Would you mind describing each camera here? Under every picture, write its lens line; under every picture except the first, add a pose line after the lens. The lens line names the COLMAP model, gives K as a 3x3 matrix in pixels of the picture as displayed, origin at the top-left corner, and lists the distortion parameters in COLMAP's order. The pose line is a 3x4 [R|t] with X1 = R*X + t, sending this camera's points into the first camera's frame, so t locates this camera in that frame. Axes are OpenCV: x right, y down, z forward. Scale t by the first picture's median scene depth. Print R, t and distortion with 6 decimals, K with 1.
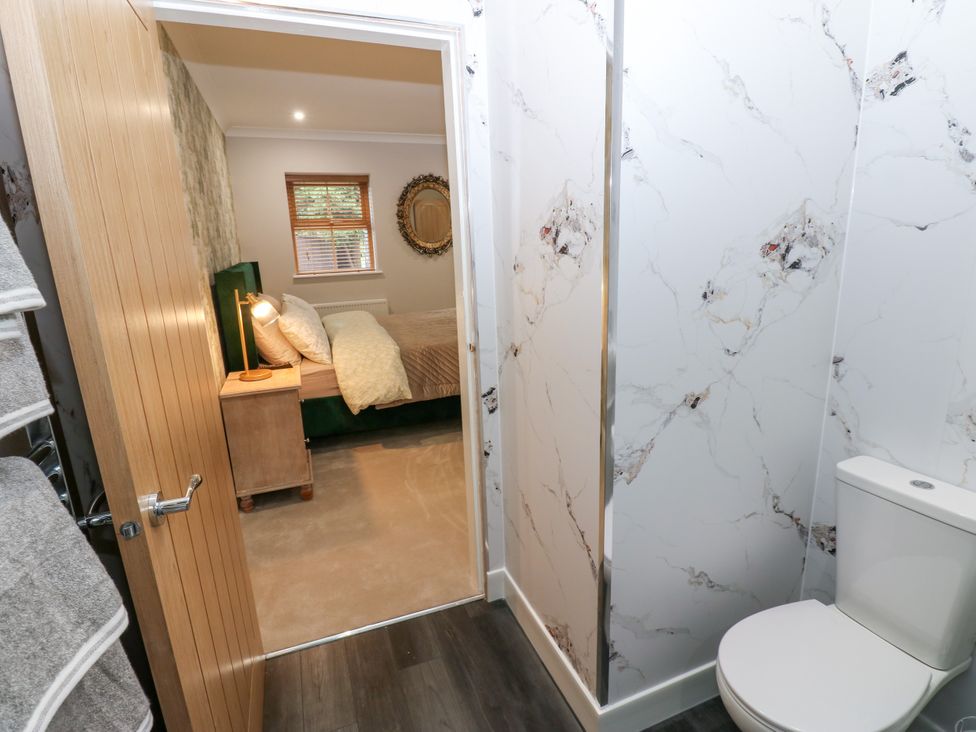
lens RADIAL K [[508.2, 0, 492.8], [0, 508.2, 357.2], [0, 0, 1]] dist [0.002842, -0.014830]
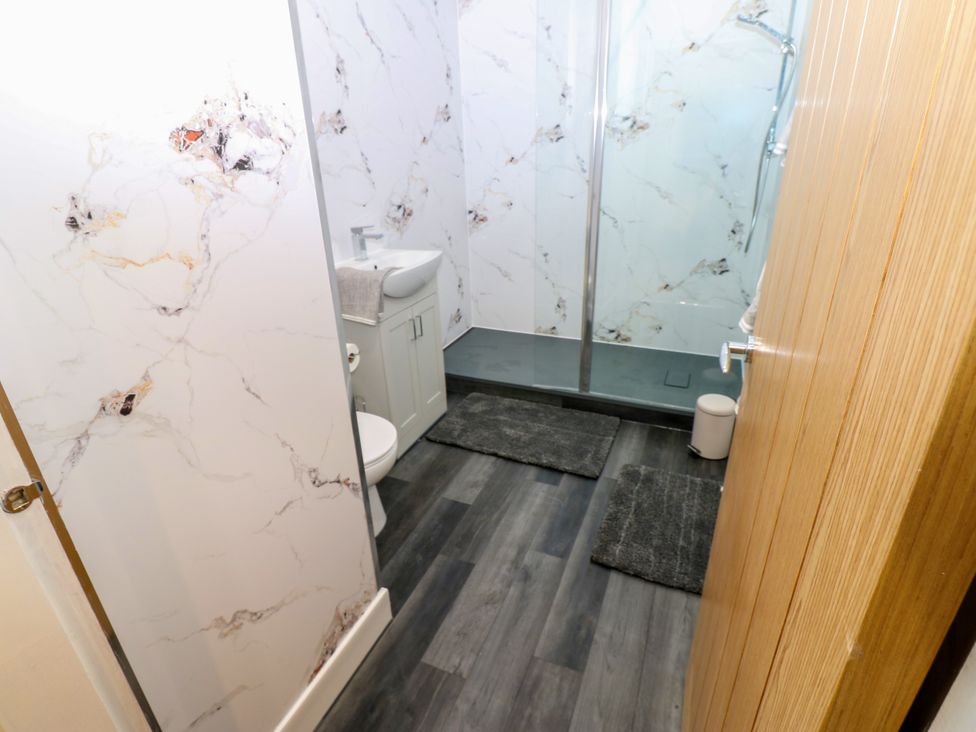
lens RADIAL K [[506.7, 0, 494.4], [0, 506.7, 354.9], [0, 0, 1]] dist [0.002422, -0.014873]
pose [[0.705426, -0.263433, 0.658010, 0.282715], [0.166854, 0.963995, 0.207057, -0.016529], [-0.688864, -0.036272, 0.723982, 0.233012]]
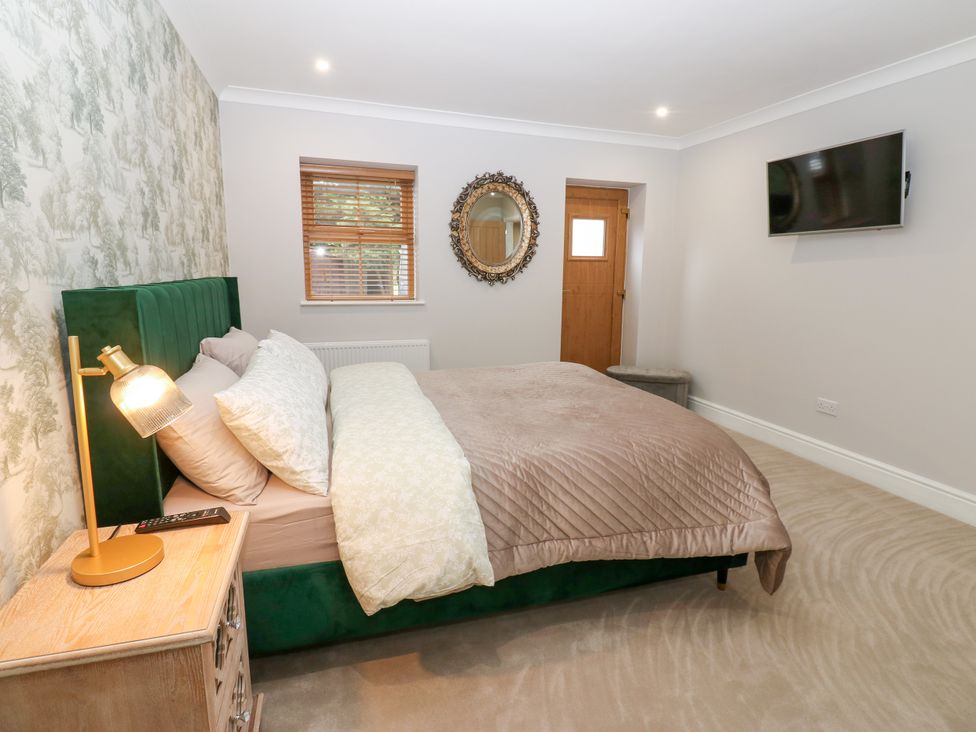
lens RADIAL K [[506.7, 0, 494.4], [0, 506.7, 354.9], [0, 0, 1]] dist [0.002422, -0.014873]
pose [[0.997481, 0.056330, -0.043108, -0.334022], [-0.059177, 0.995934, -0.067916, -0.204273], [0.039107, 0.070296, 0.996759, 1.177336]]
